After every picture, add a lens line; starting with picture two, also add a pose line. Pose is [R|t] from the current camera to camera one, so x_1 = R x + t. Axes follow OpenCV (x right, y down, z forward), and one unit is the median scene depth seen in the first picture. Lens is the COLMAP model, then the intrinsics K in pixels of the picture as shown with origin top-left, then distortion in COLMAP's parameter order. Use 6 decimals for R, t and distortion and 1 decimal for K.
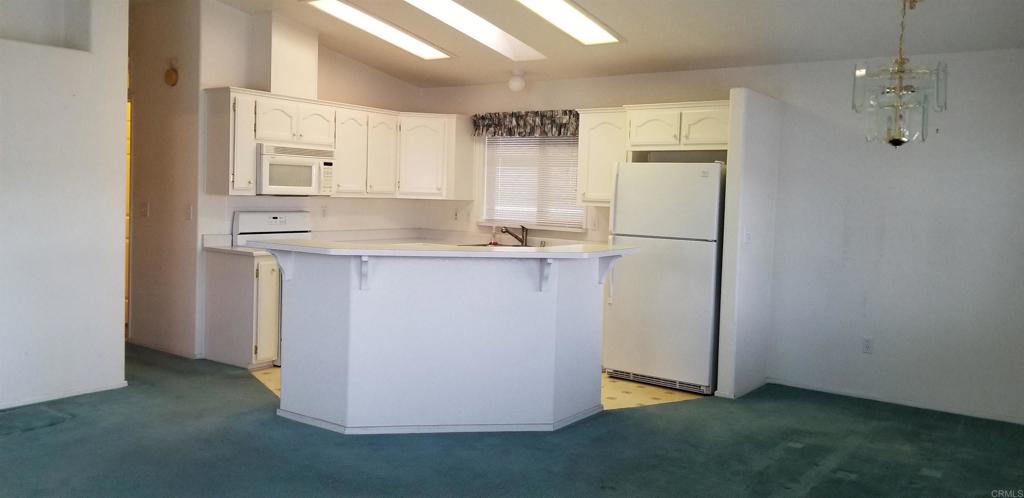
lens RADIAL K [[747.4, 0, 512.0], [0, 747.4, 249.0], [0, 0, 1]] dist [0.007423, -0.003591]
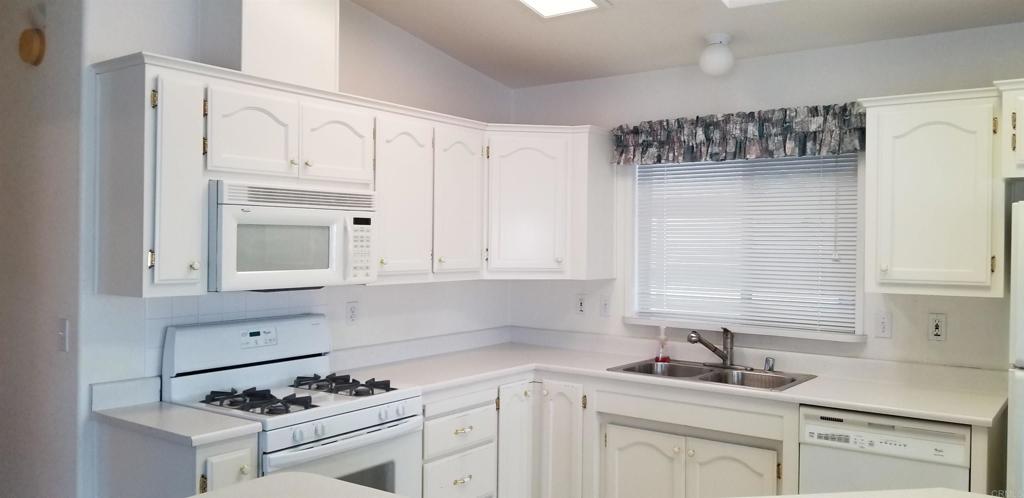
lens RADIAL K [[747.4, 0, 512.0], [0, 747.4, 249.0], [0, 0, 1]] dist [0.007423, -0.003591]
pose [[0.999555, -0.023919, -0.017840, -0.132611], [0.022682, 0.997523, -0.066584, -0.057645], [0.019389, 0.066150, 0.997621, 0.488118]]
